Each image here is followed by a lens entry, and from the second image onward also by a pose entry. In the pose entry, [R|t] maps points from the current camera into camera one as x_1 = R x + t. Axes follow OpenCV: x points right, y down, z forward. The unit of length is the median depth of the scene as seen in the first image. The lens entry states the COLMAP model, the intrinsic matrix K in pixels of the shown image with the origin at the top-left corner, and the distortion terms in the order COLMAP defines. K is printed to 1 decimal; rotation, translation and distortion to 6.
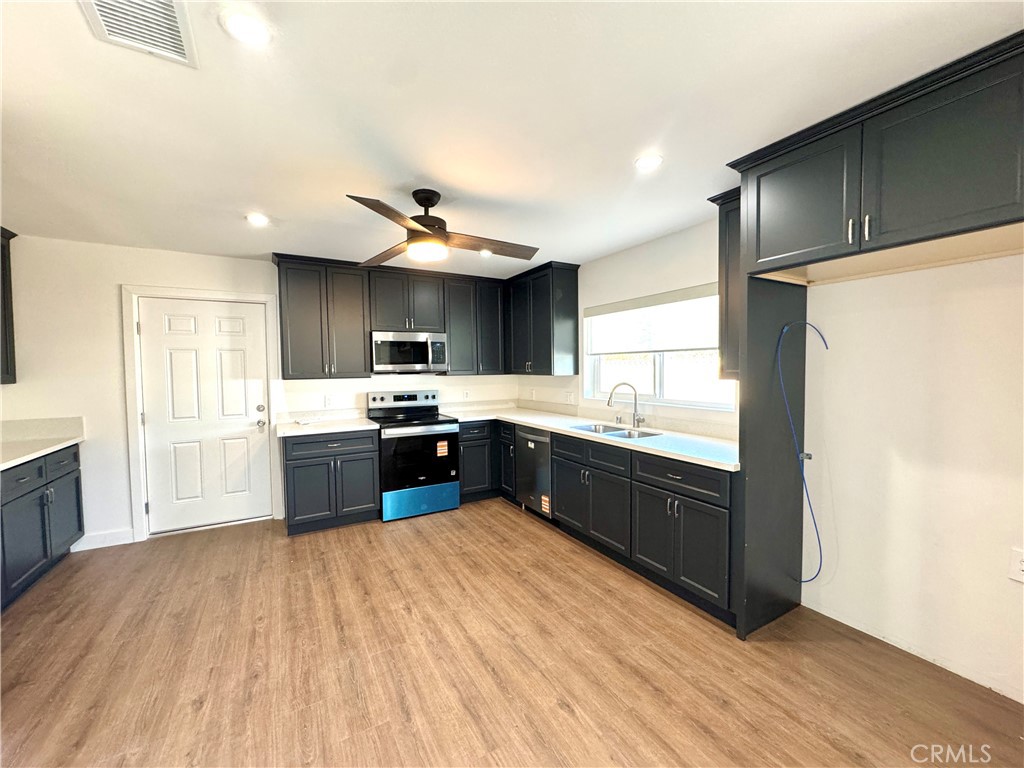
lens RADIAL K [[408.9, 0, 512.7], [0, 408.9, 389.7], [0, 0, 1]] dist [0.009917, 0.000137]
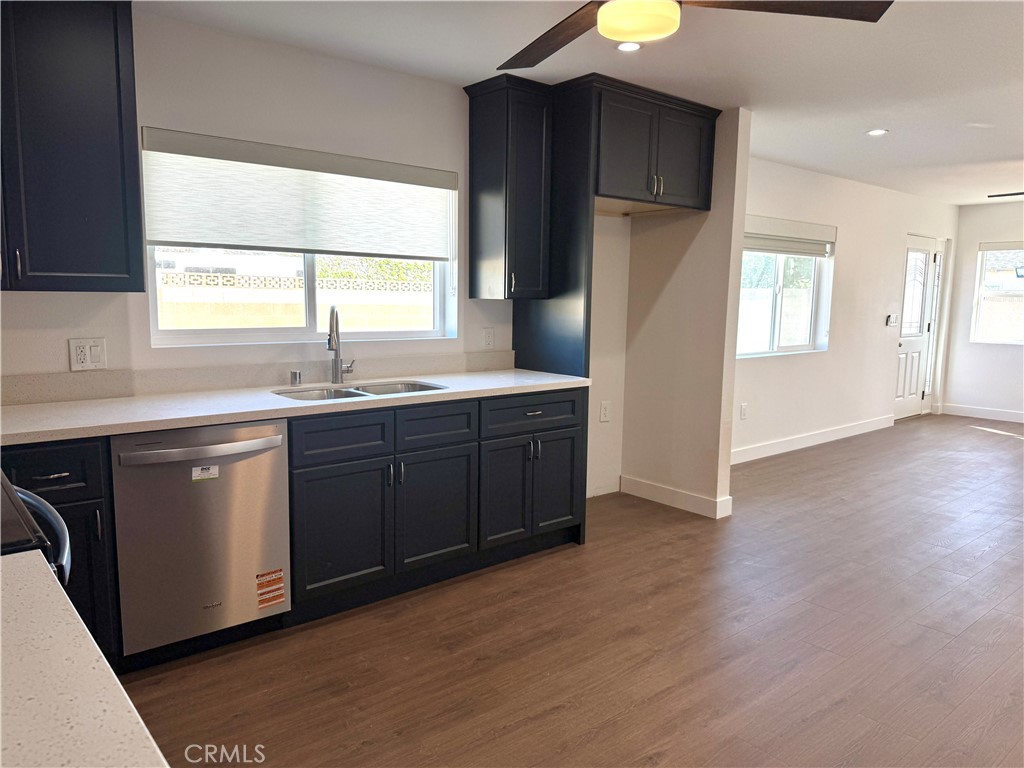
lens RADIAL K [[721.5, 0, 514.7], [0, 721.5, 382.1], [0, 0, 1]] dist [0.023578, -0.020549]
pose [[-0.182661, -0.110647, 0.976930, -0.901071], [0.037919, 0.992115, 0.119457, -0.025800], [-0.982444, 0.058864, -0.177025, 1.128976]]
